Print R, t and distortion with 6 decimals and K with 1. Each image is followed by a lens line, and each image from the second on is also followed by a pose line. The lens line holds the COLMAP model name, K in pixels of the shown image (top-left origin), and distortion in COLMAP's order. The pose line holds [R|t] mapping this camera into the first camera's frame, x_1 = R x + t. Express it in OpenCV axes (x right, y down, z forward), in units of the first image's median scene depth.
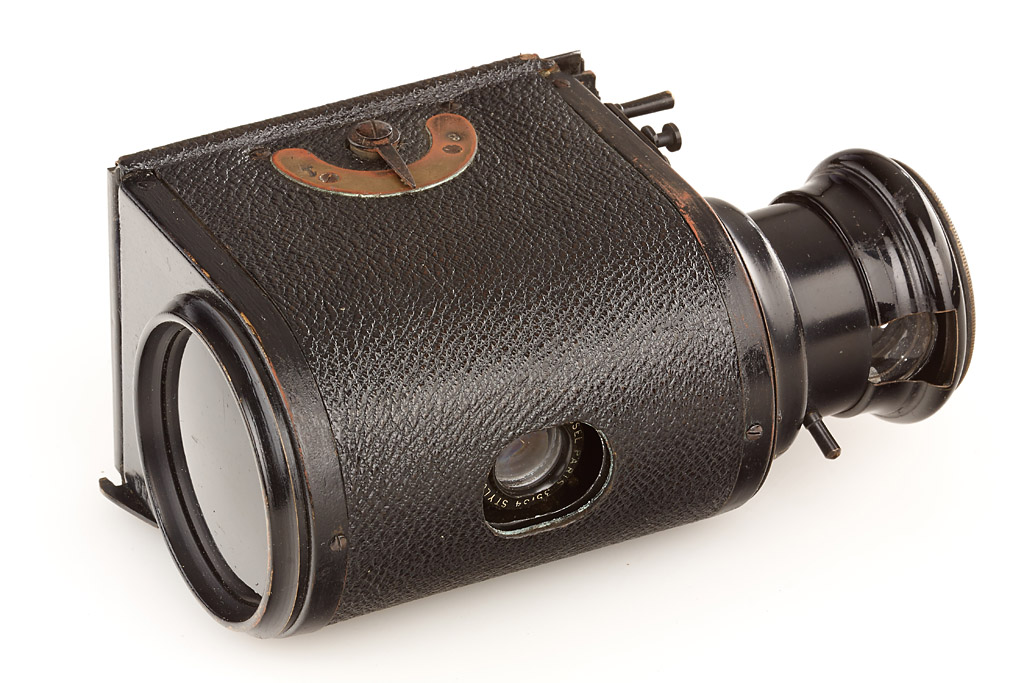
lens RADIAL K [[4827.2, 0, 512.0], [0, 4827.2, 341.5], [0, 0, 1]] dist [0.027692, -4.585216]
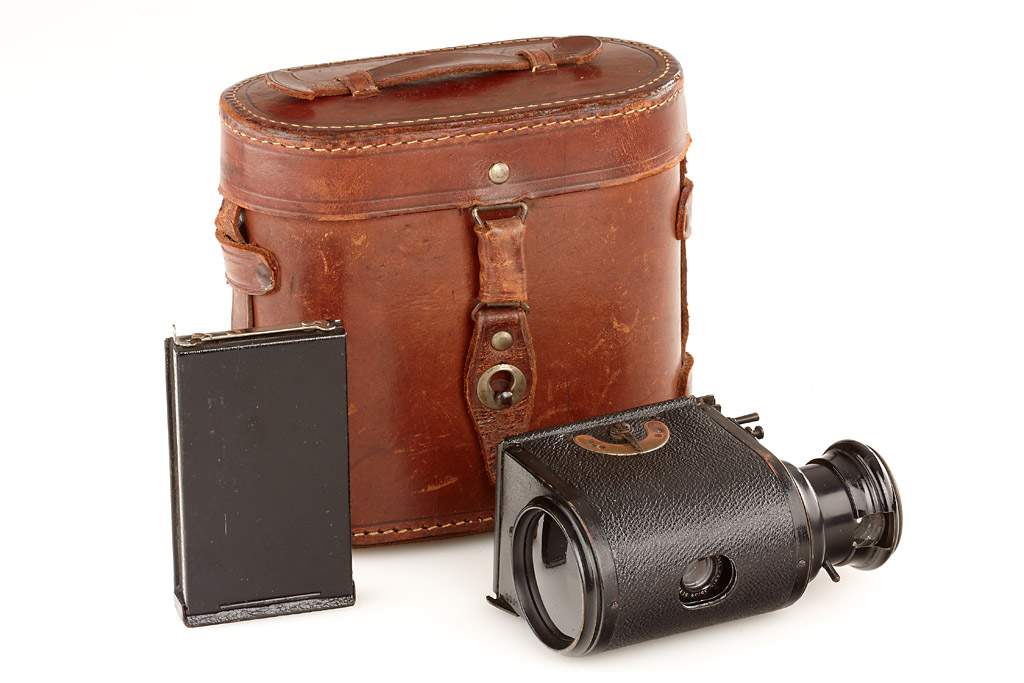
lens RADIAL K [[4827.2, 0, 512.0], [0, 4827.2, 341.5], [0, 0, 1]] dist [0.027692, -4.585216]
pose [[0.999763, 0.003803, 0.021437, -0.123135], [-0.000968, 0.991416, -0.130741, 0.198552], [-0.021750, 0.130689, 0.991185, -1.122911]]
